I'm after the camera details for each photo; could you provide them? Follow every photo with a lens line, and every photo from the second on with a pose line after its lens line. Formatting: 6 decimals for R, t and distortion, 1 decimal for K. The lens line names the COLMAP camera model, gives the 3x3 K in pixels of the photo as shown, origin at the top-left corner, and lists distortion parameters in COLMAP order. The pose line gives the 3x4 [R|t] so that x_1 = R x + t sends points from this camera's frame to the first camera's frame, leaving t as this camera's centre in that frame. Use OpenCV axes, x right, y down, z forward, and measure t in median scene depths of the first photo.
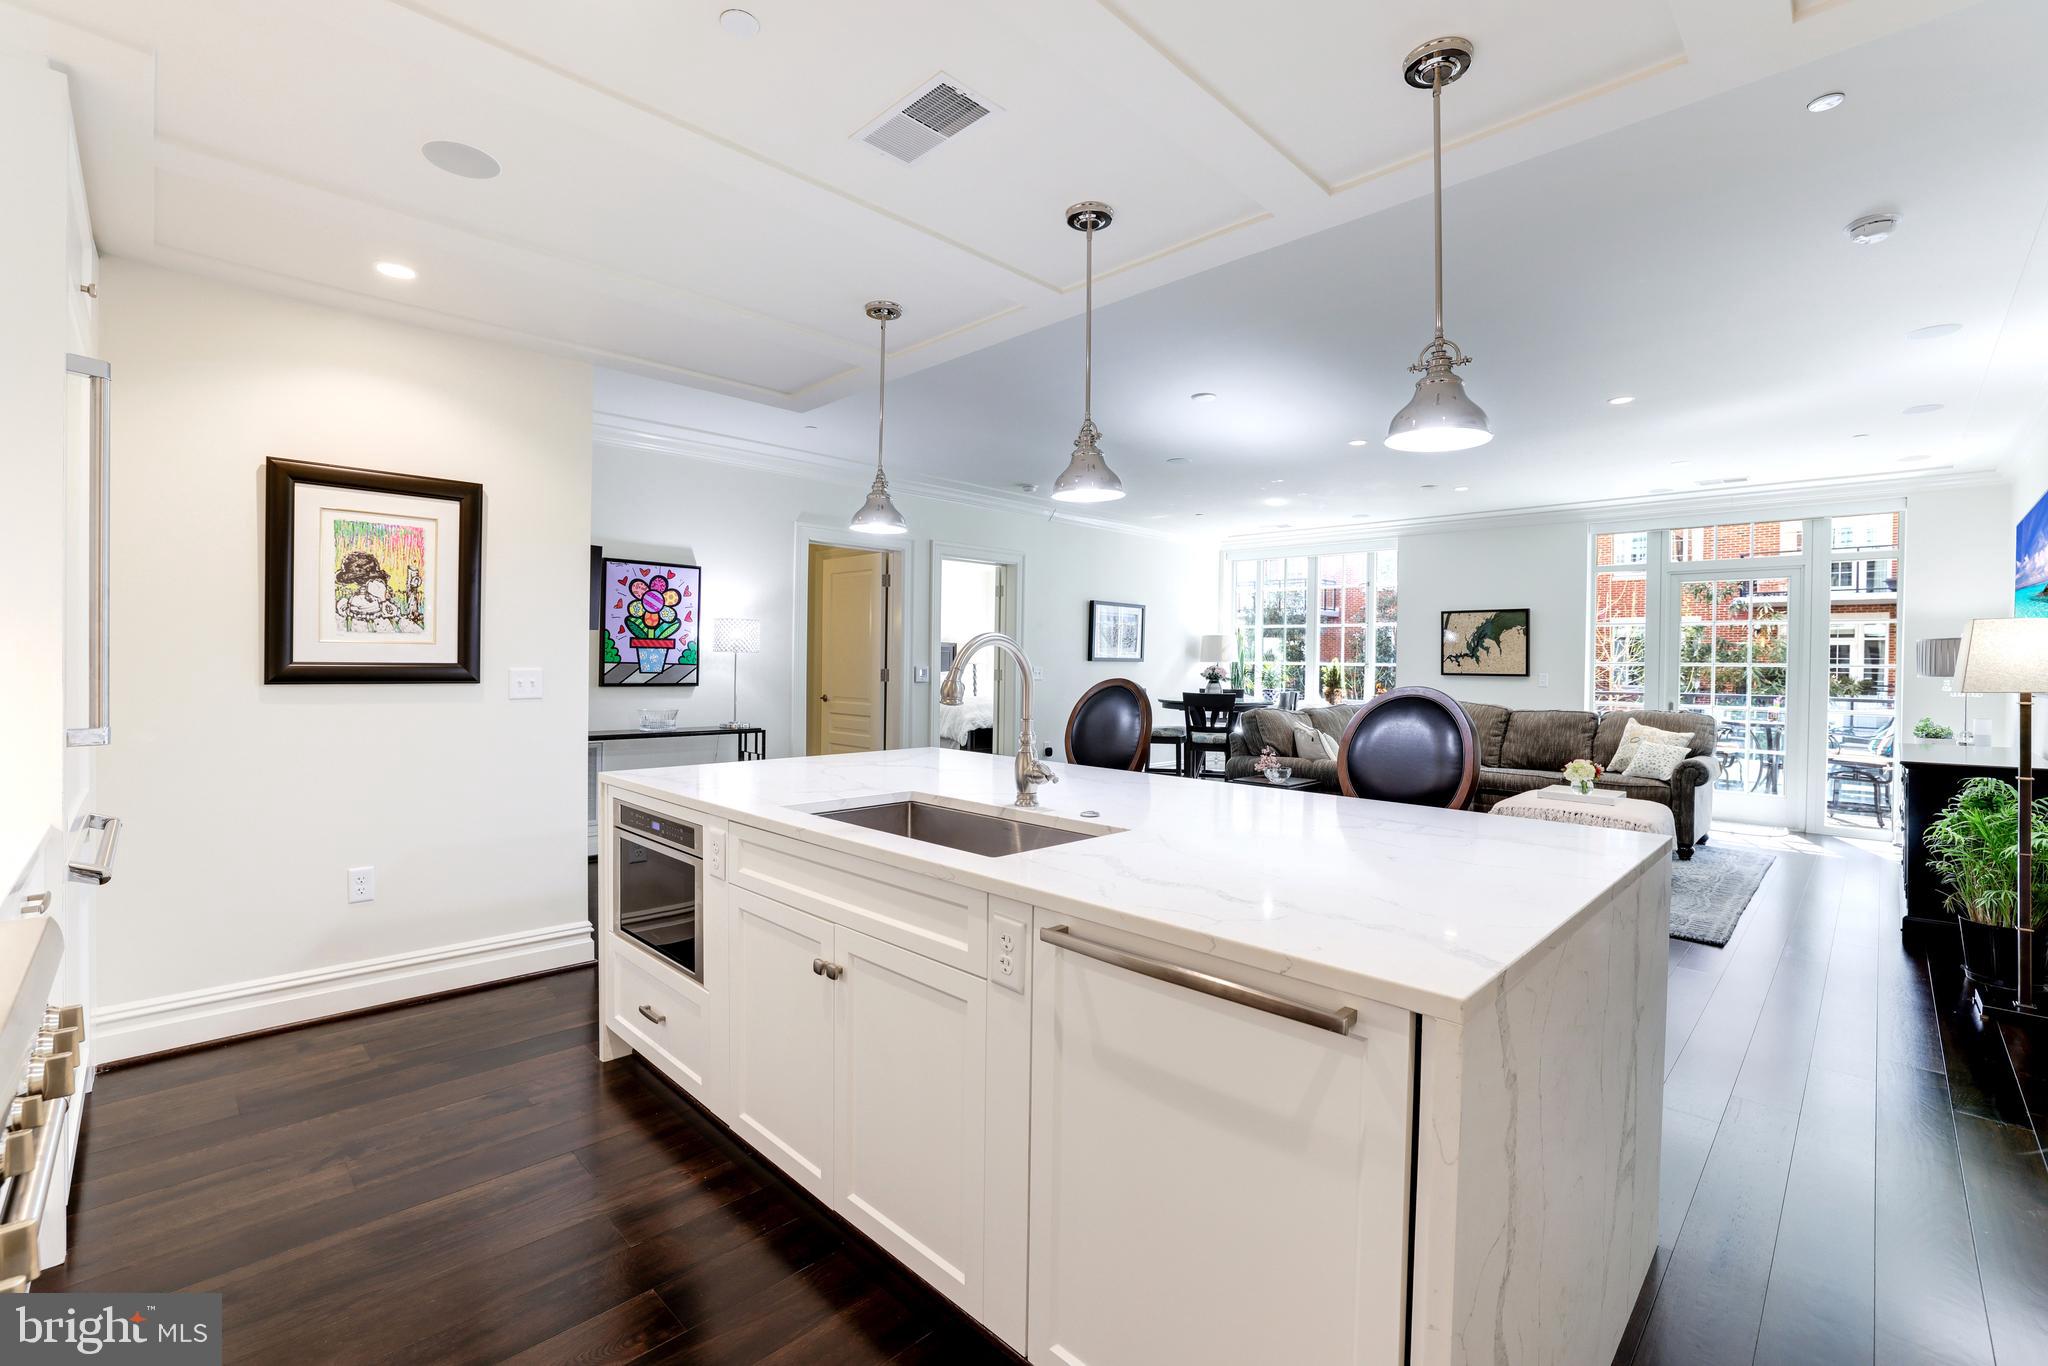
lens RADIAL K [[891.6, 0, 1014.1], [0, 891.6, 669.2], [0, 0, 1]] dist [-0.019653, 0.004828]
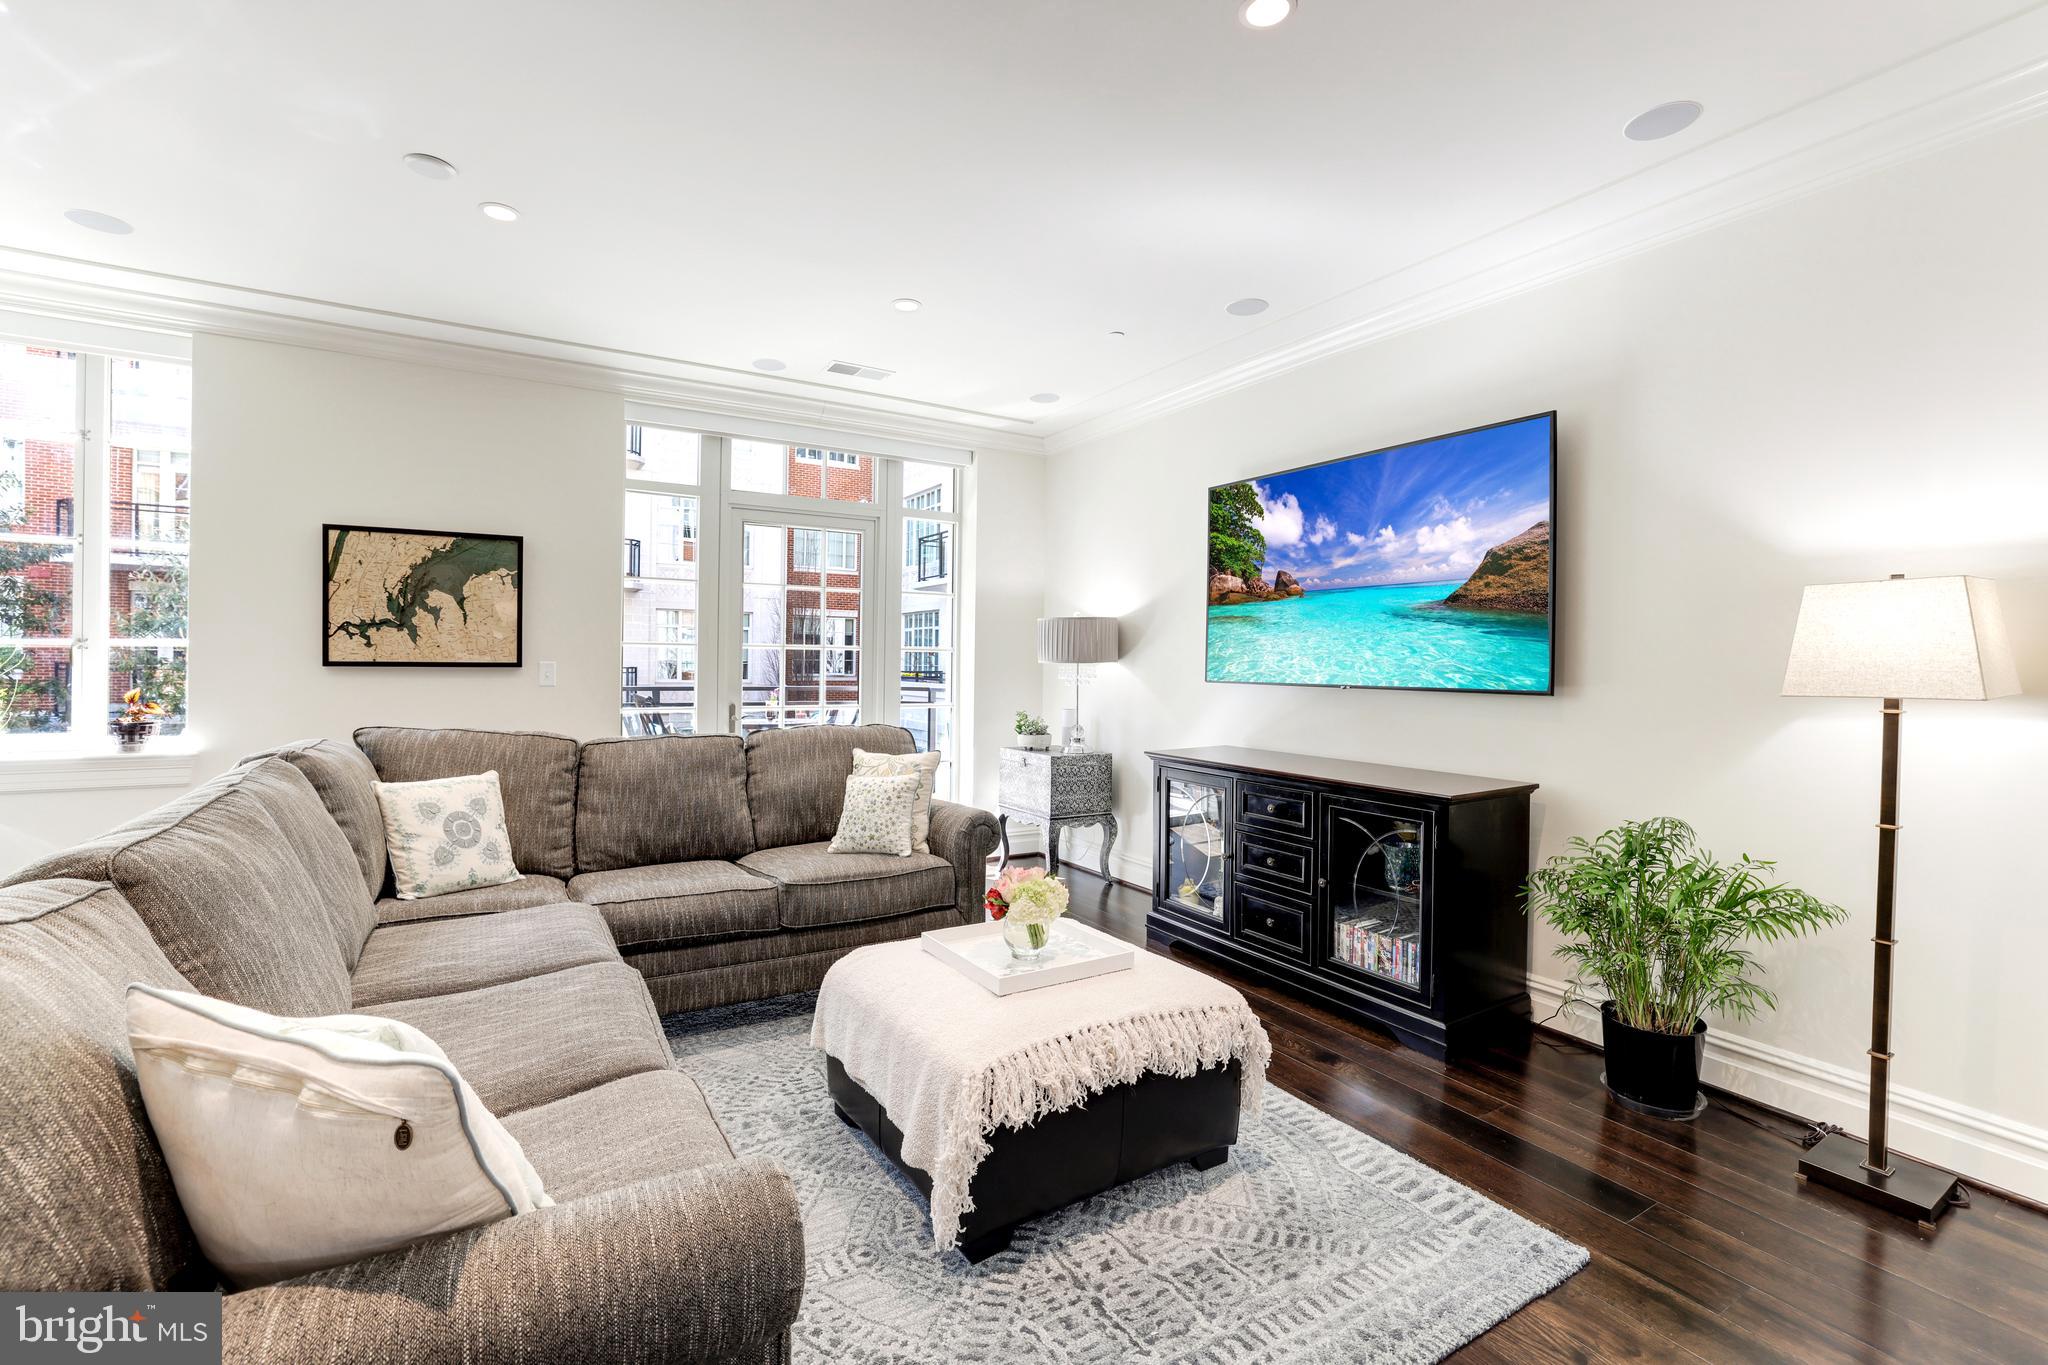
lens RADIAL K [[891.6, 0, 1056.9], [0, 891.6, 665.7], [0, 0, 1]] dist [-0.019653, 0.004828]
pose [[0.234286, -0.010703, 0.972109, 0.218224], [-0.004376, 0.999918, 0.012064, -0.000948], [-0.972158, -0.007080, 0.234220, 0.857311]]
